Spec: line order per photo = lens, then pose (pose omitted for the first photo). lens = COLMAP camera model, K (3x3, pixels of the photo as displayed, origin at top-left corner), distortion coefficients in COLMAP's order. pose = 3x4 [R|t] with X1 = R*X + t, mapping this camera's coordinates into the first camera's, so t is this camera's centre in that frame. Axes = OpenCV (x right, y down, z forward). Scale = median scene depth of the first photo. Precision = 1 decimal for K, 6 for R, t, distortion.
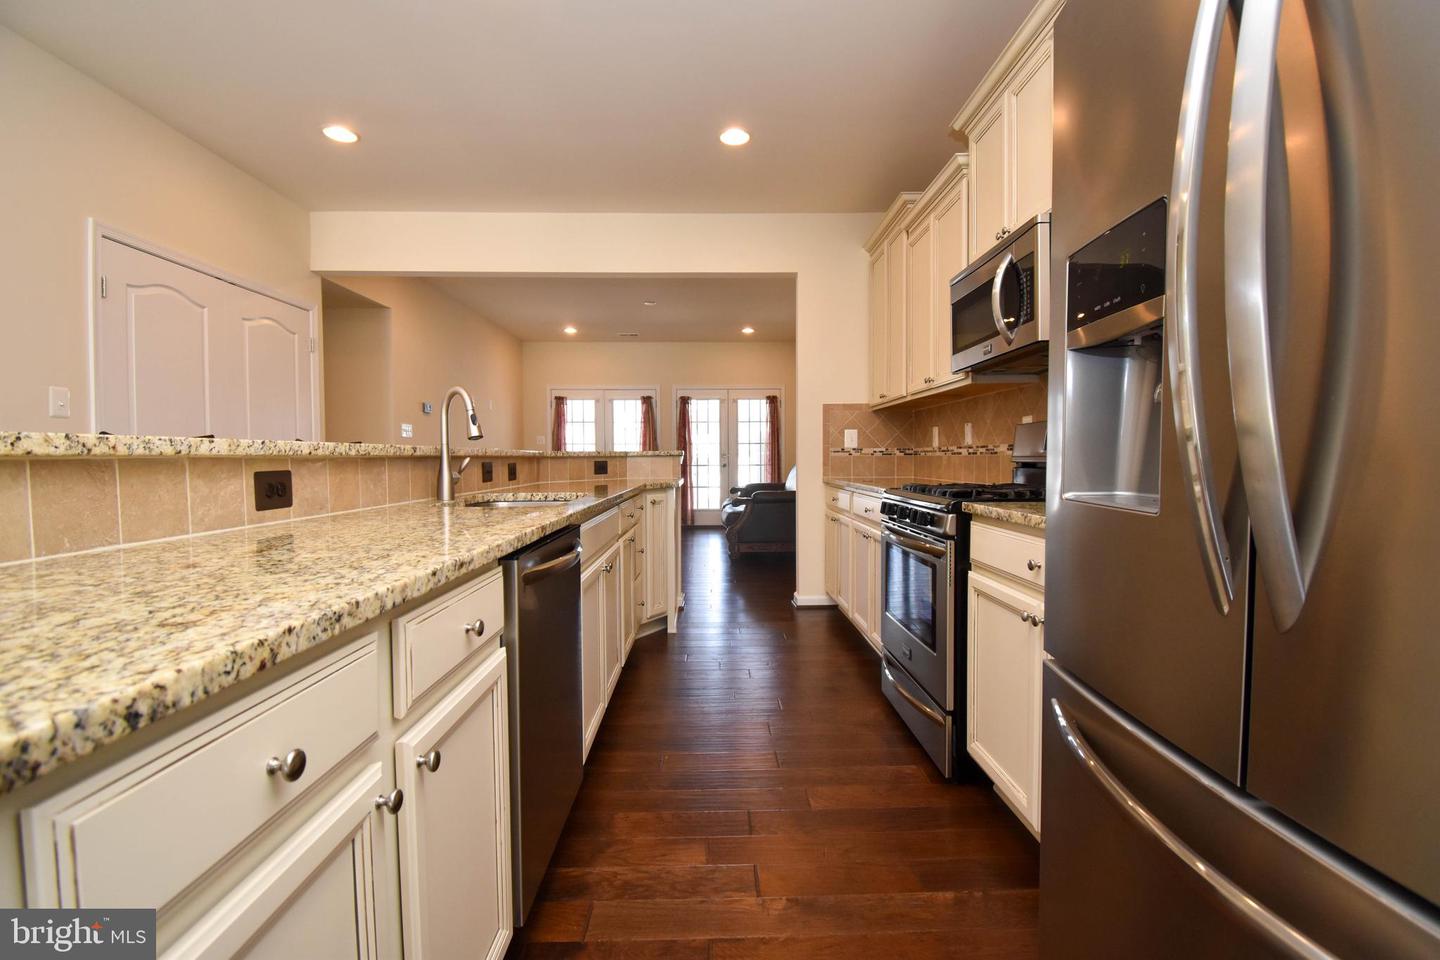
lens RADIAL K [[642.7, 0, 714.0], [0, 642.7, 481.3], [0, 0, 1]] dist [-0.002673, -0.009153]
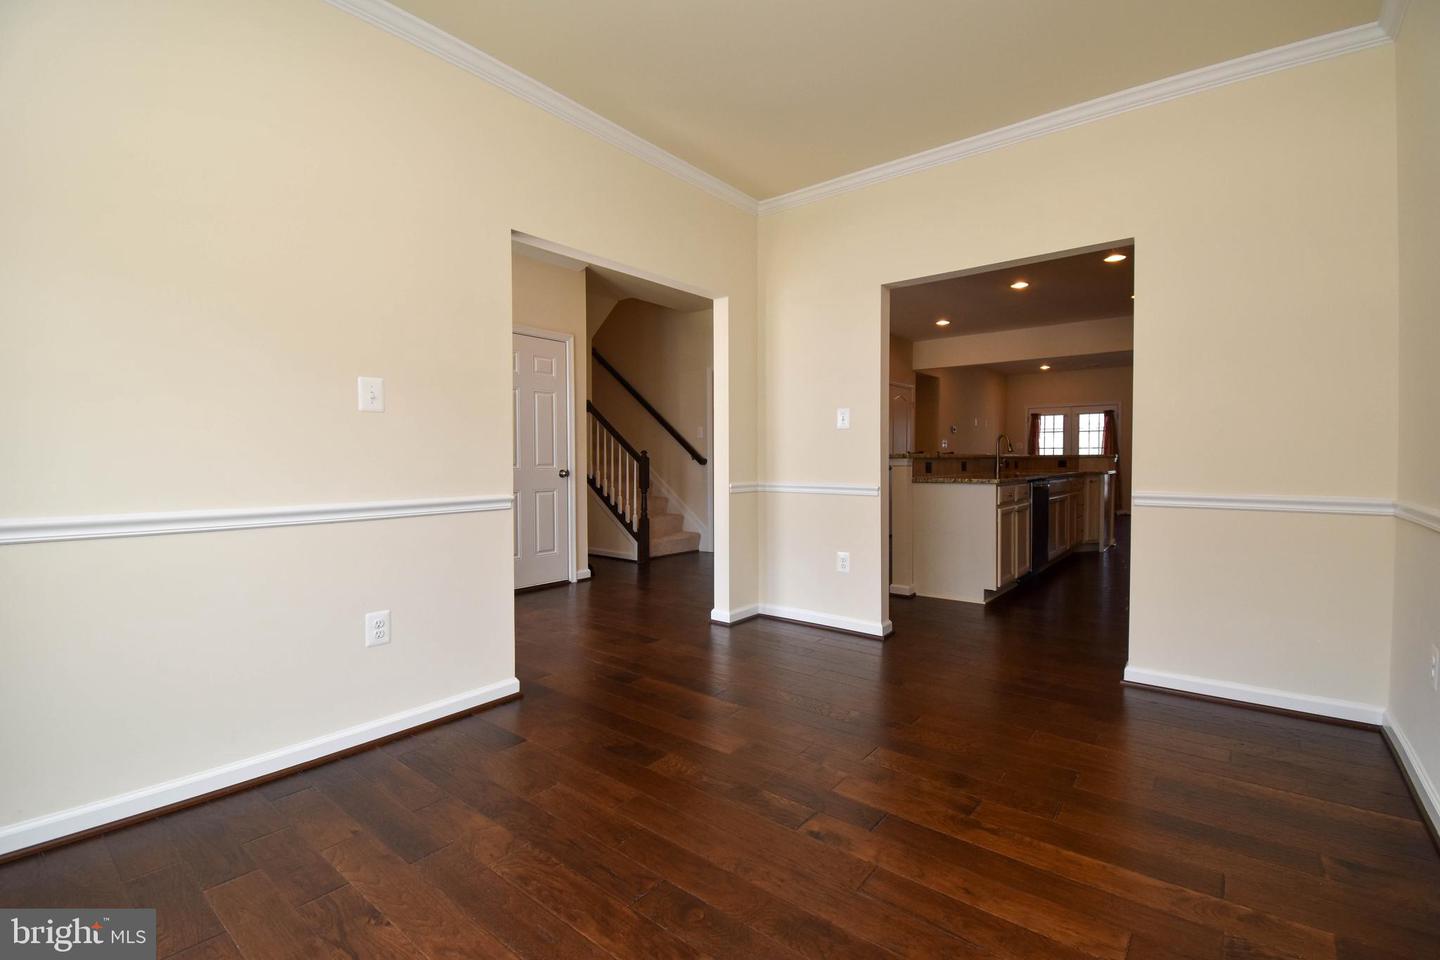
lens RADIAL K [[642.7, 0, 710.8], [0, 642.7, 489.2], [0, 0, 1]] dist [-0.002673, -0.009153]
pose [[0.770200, 0.025120, -0.637308, 0.100959], [-0.018576, 0.999684, 0.016954, 0.017776], [0.637532, -0.001219, 0.770423, -0.483445]]
